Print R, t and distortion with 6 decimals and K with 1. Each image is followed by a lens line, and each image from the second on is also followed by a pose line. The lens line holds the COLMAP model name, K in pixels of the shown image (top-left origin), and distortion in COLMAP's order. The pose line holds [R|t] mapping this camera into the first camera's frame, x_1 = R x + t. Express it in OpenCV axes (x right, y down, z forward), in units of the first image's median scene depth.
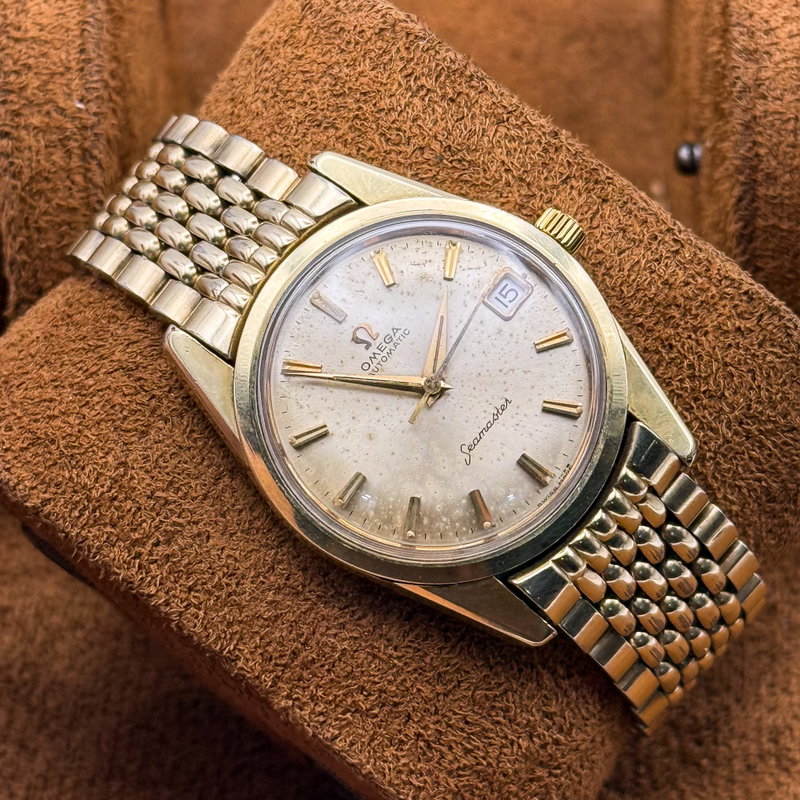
lens RADIAL K [[3102.8, 0, 400.0], [0, 3102.8, 400.0], [0, 0, 1]] dist [-0.023292, 3.265010]
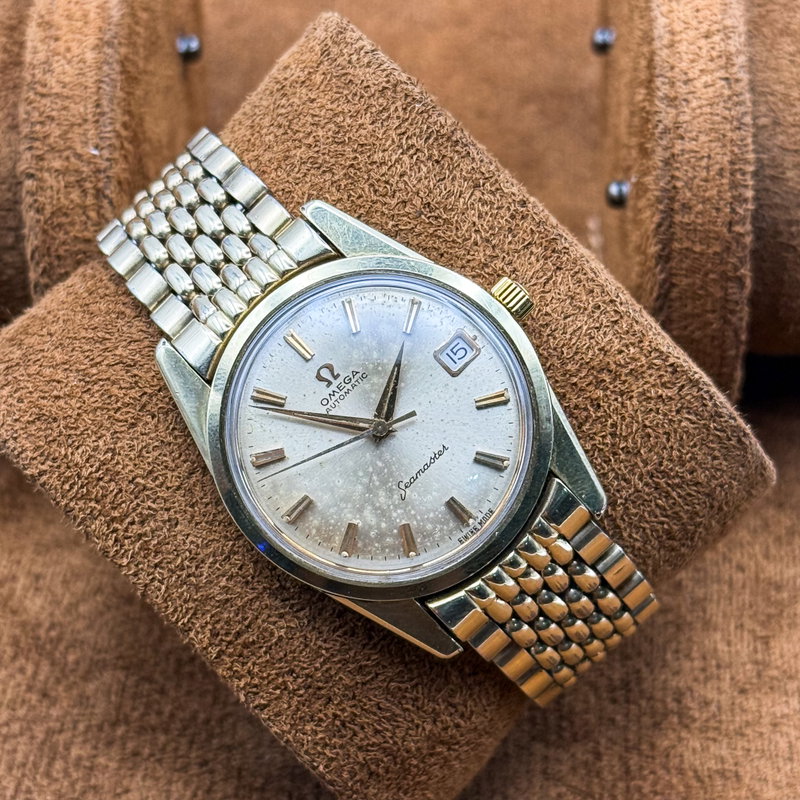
lens RADIAL K [[2194.5, 0, 399.2], [0, 2194.5, 414.7], [0, 0, 1]] dist [0.069858, -0.656160]
pose [[0.991756, 0.124360, -0.030890, 0.039987], [-0.118906, 0.983003, 0.139880, -0.118169], [0.047761, -0.135054, 0.989687, 0.198345]]
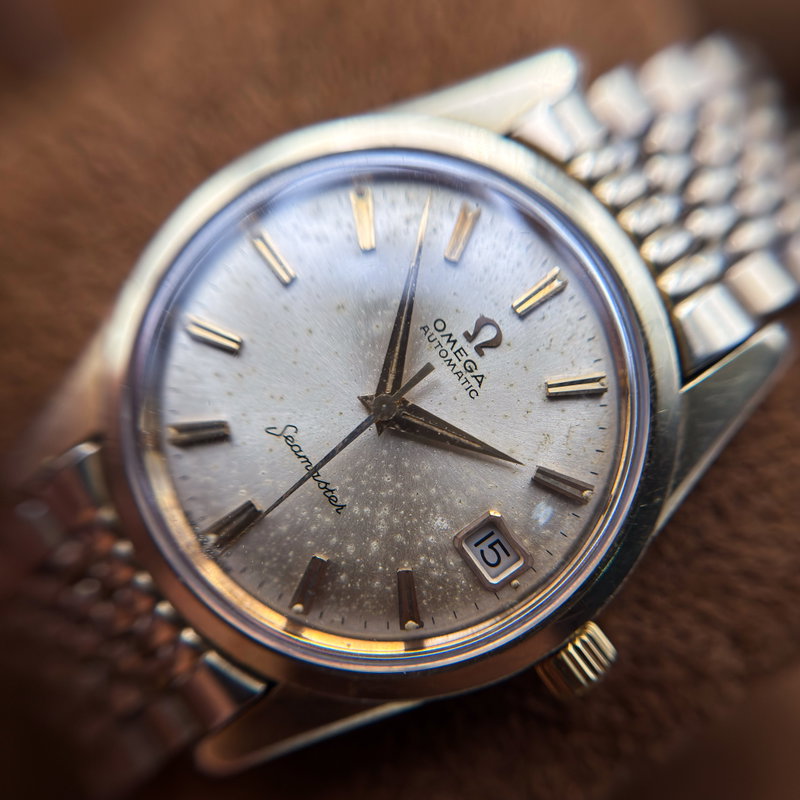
lens RADIAL K [[846.6, 0, 411.8], [0, 846.6, 414.1], [0, 0, 1]] dist [0.531685, -0.003978]
pose [[-0.259618, 0.963841, -0.060078, 0.021177], [-0.937429, -0.236581, 0.255455, -0.057746], [0.232005, 0.122639, 0.964953, 0.790484]]
